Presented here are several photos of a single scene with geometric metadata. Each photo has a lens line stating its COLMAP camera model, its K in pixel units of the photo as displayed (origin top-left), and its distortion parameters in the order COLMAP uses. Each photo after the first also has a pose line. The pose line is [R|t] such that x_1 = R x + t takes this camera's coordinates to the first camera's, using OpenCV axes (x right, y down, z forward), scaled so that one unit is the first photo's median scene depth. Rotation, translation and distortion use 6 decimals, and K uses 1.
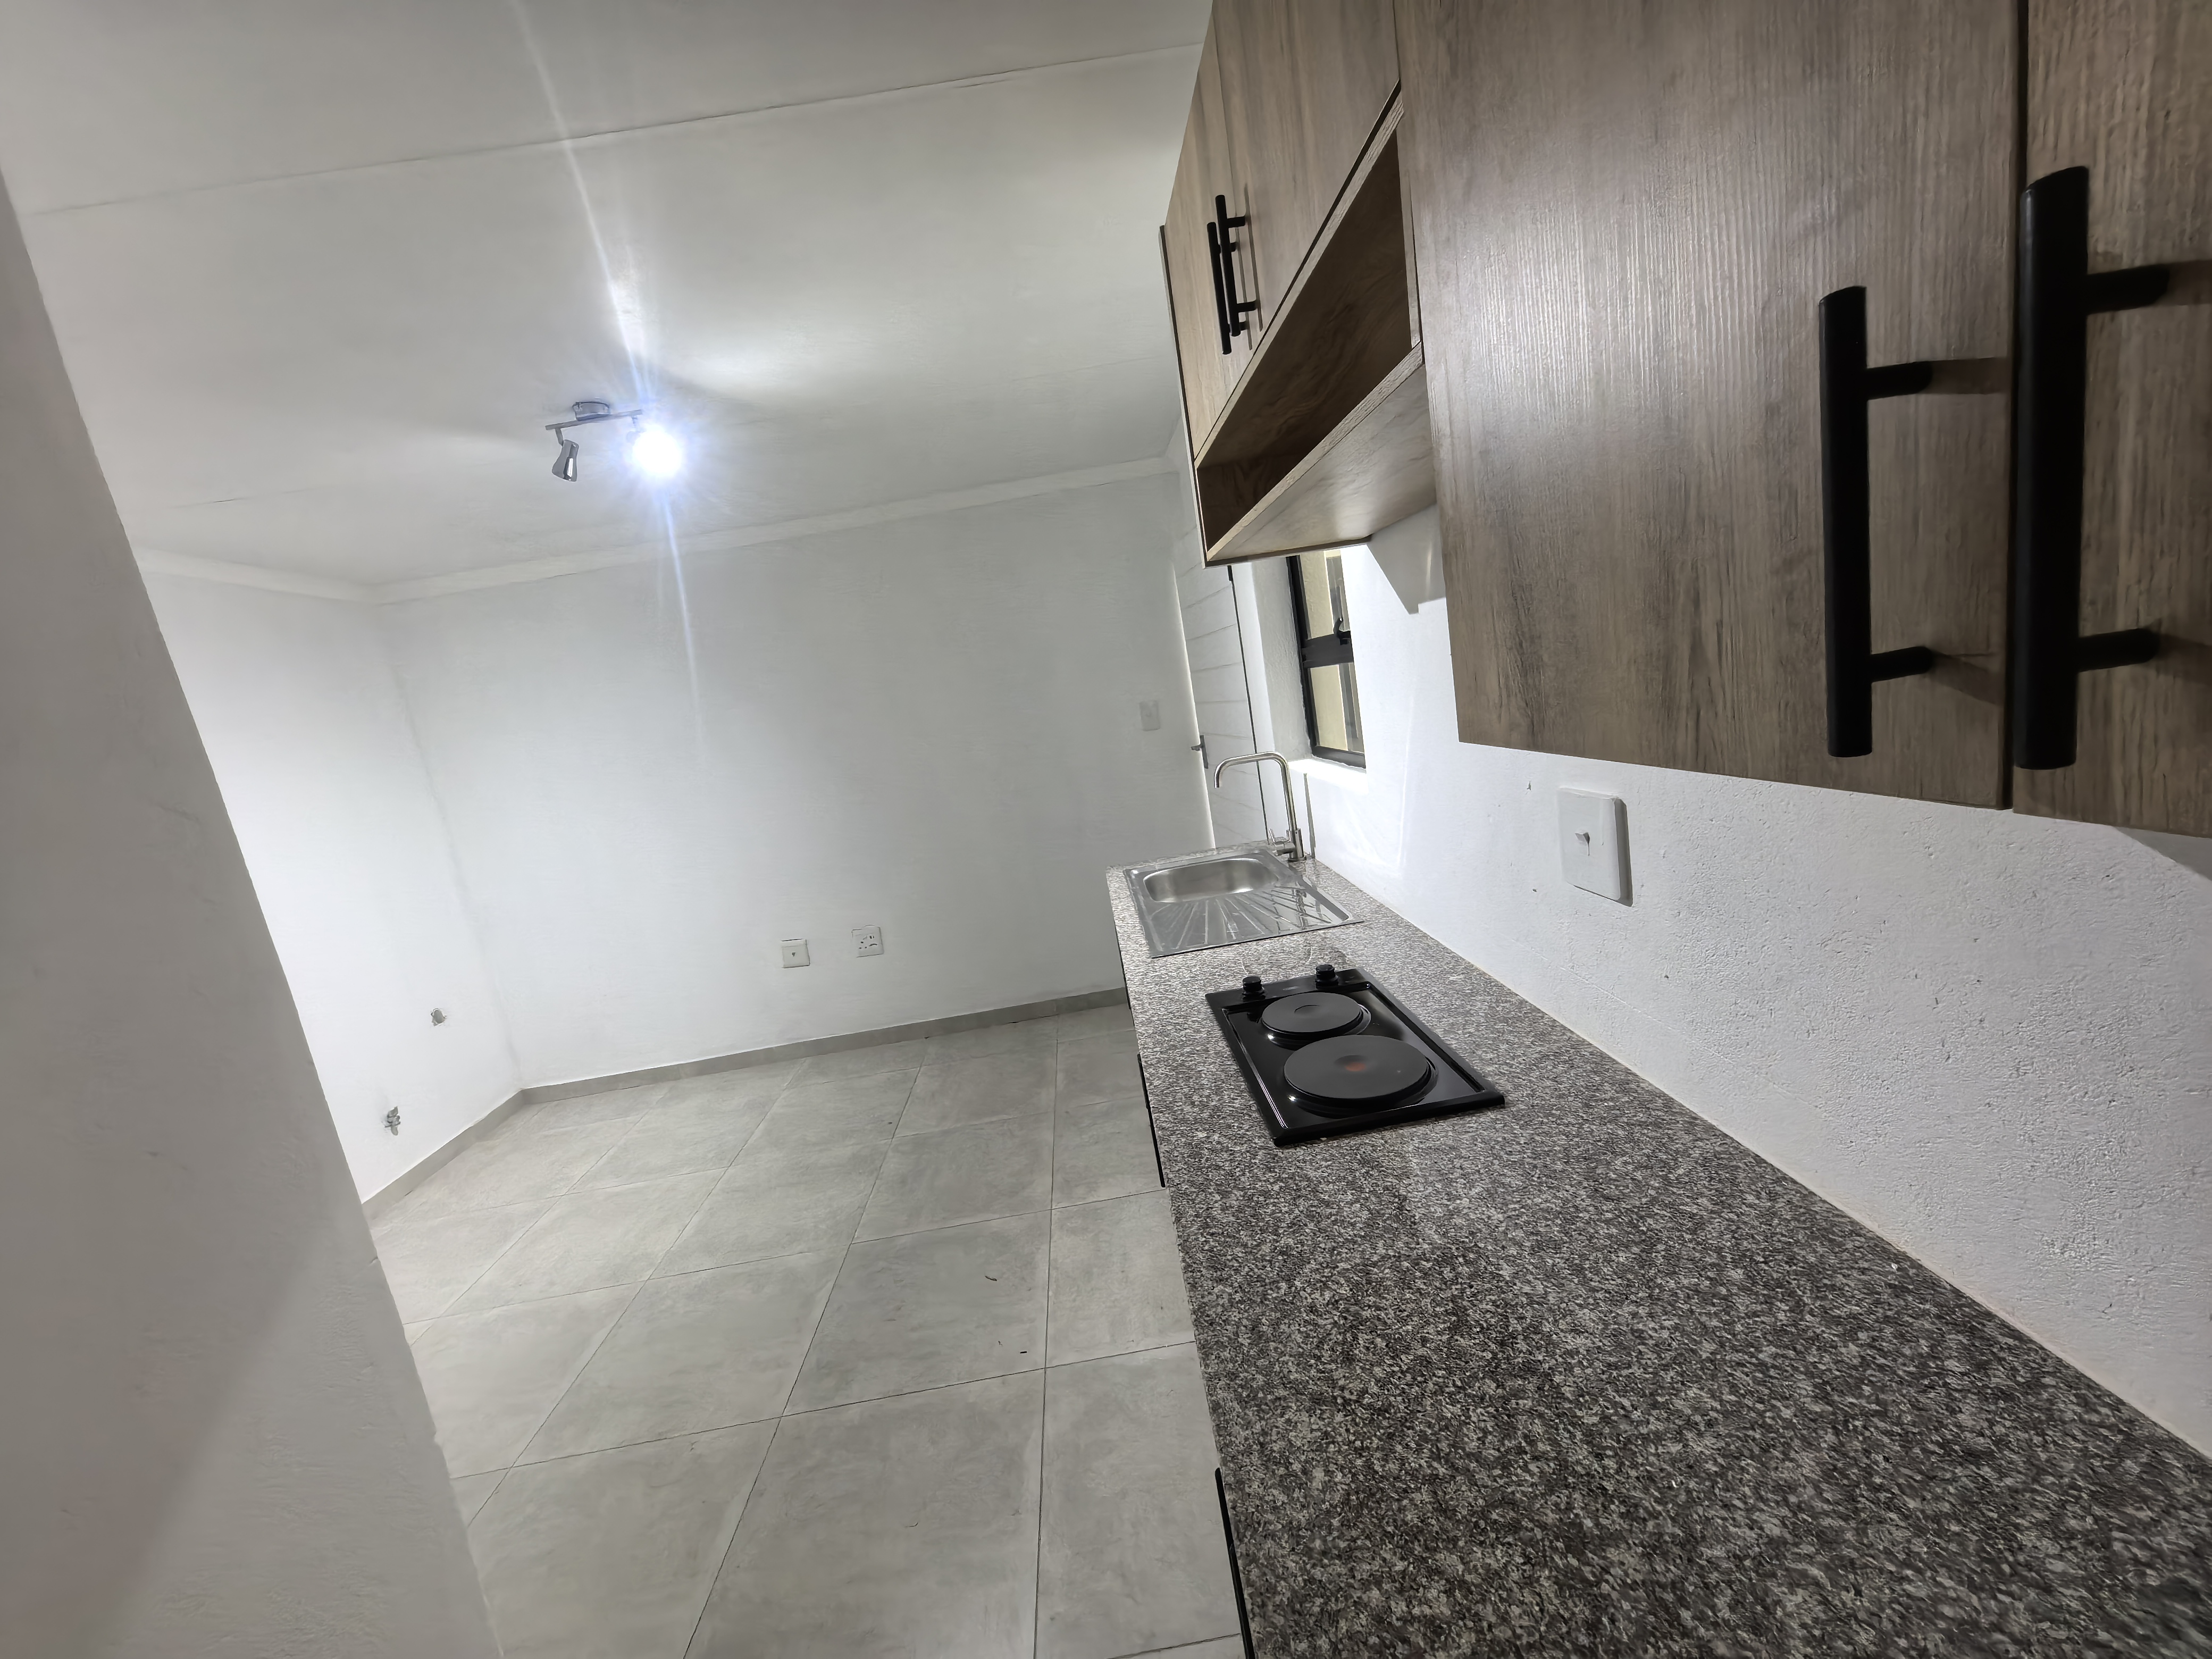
lens RADIAL K [[844.7, 0, 1109.3], [0, 844.7, 823.7], [0, 0, 1]] dist [0.001665, 0.001031]
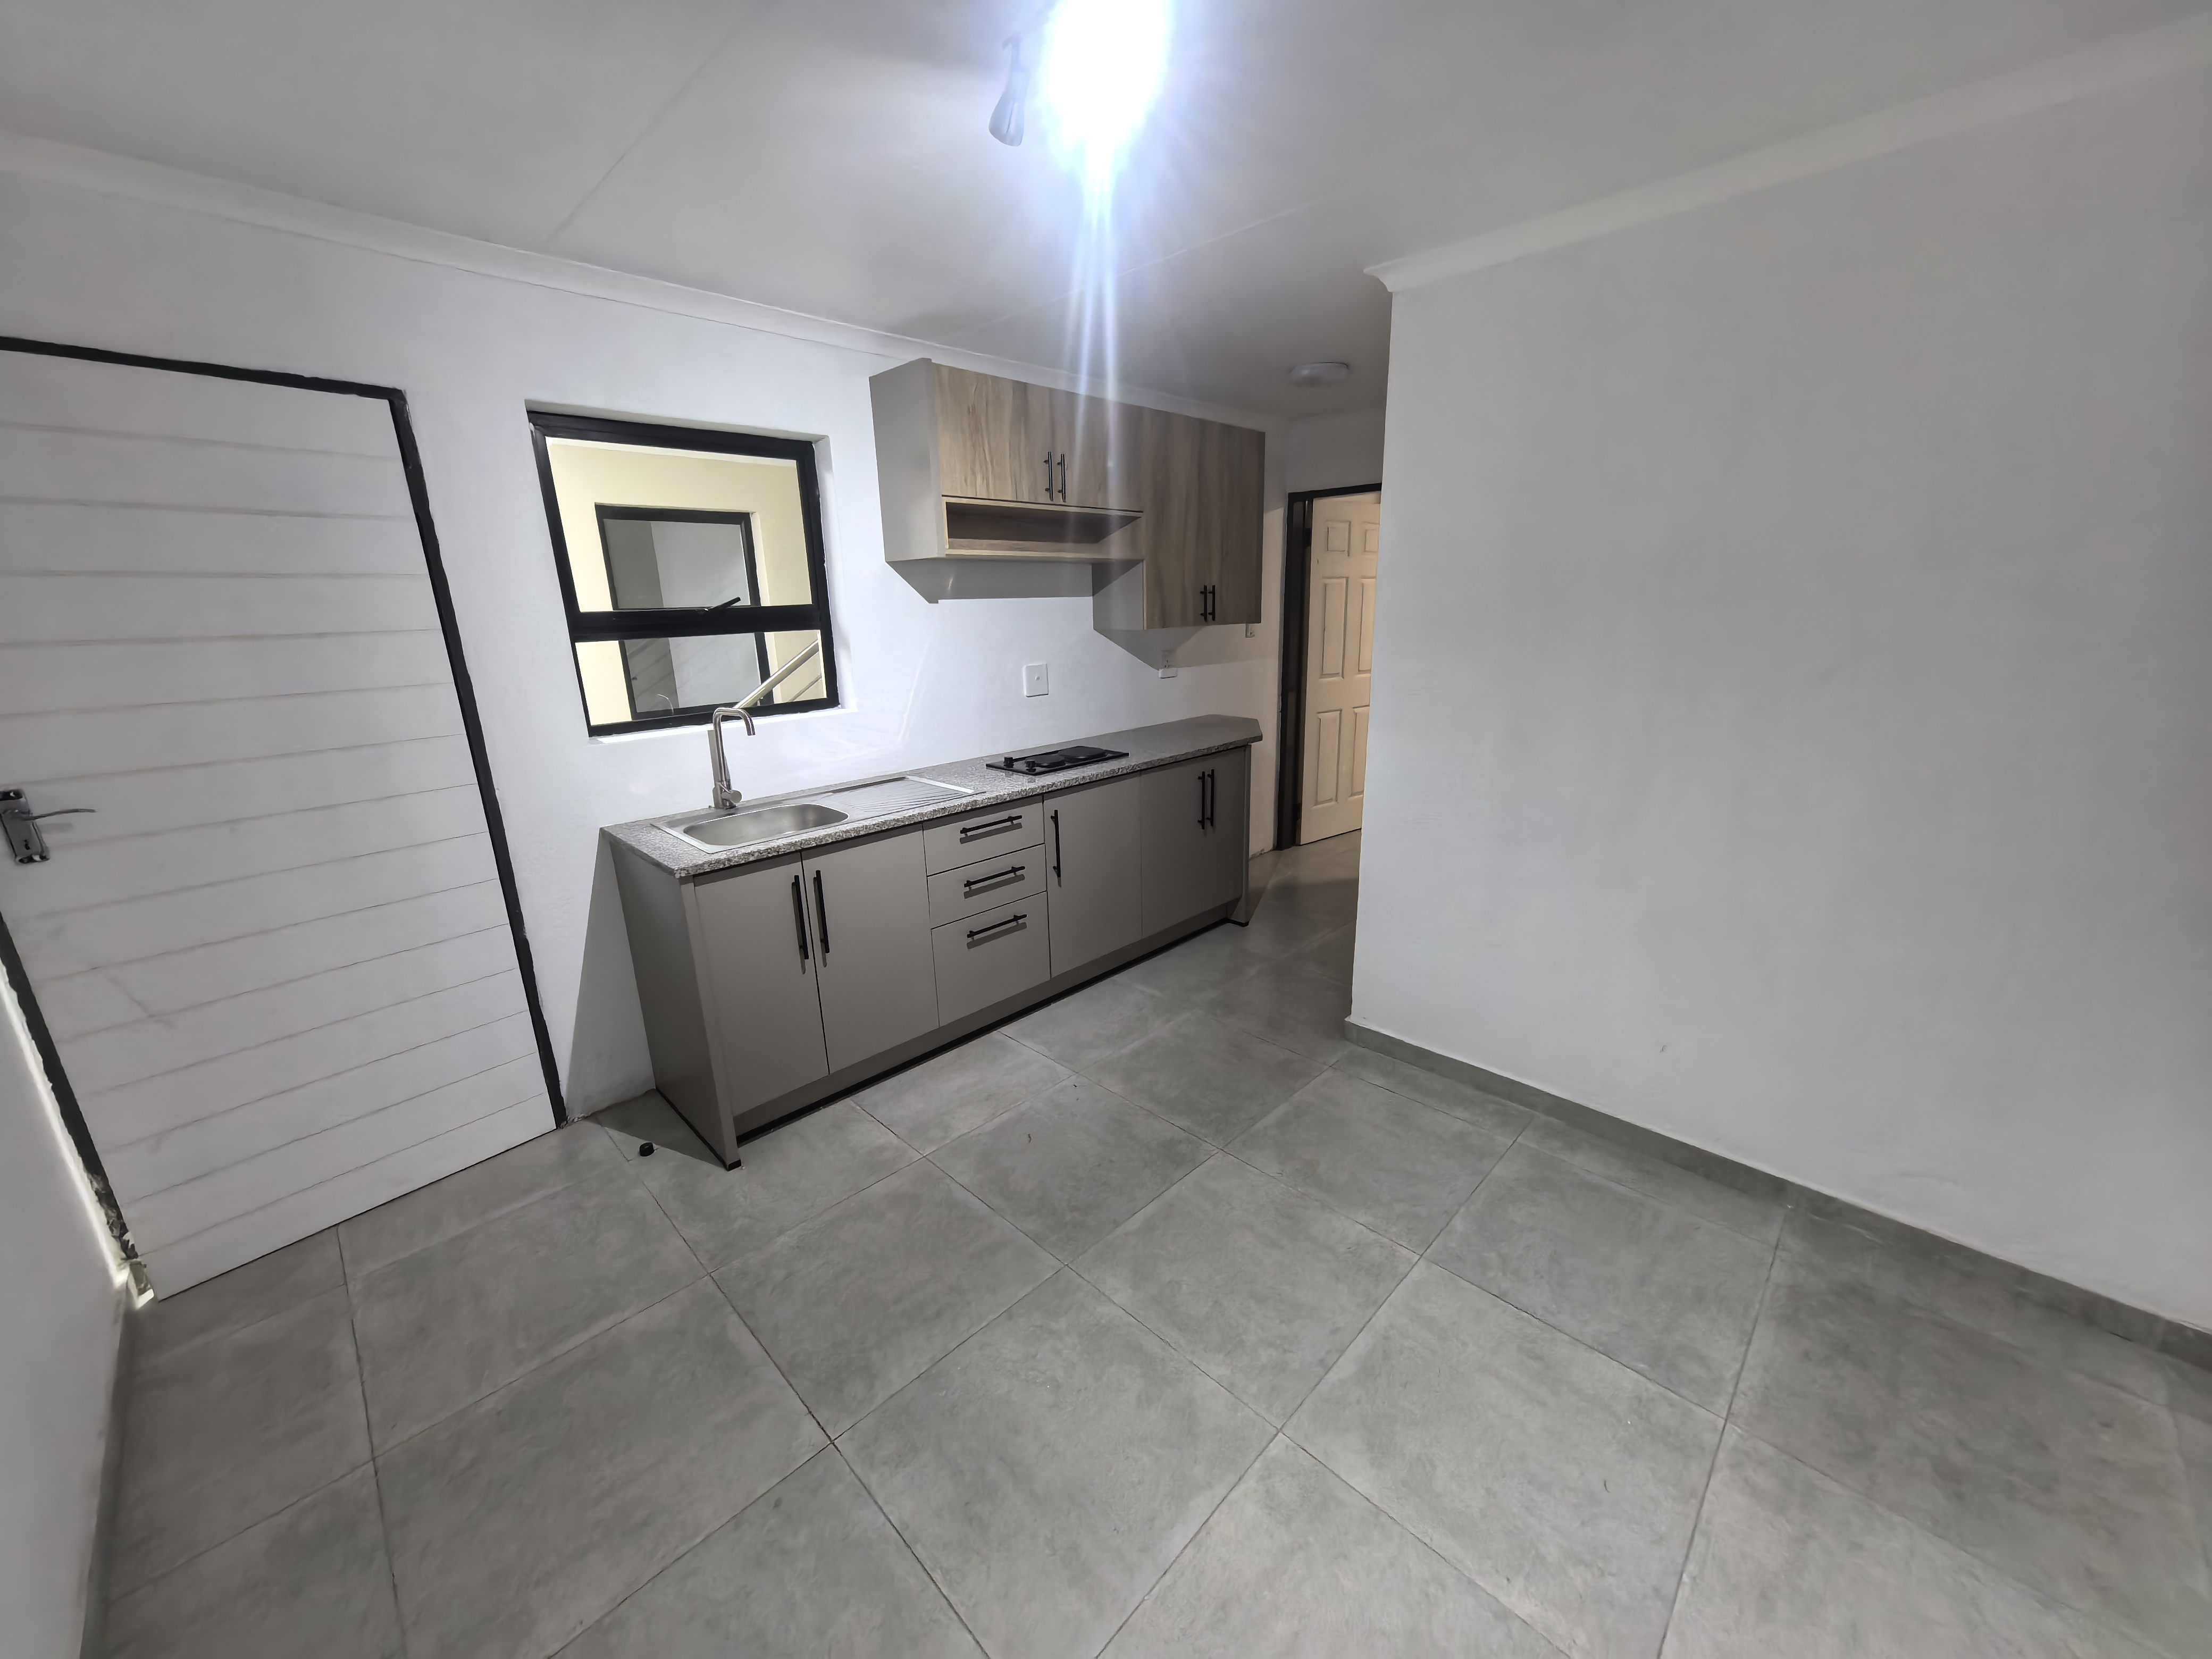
lens RADIAL K [[844.7, 0, 1107.0], [0, 844.7, 836.8], [0, 0, 1]] dist [0.001665, 0.001031]
pose [[-0.662030, -0.034037, 0.748704, -0.940670], [0.246245, 0.933632, 0.260182, -0.087487], [-0.707869, 0.356613, -0.609711, 1.343200]]
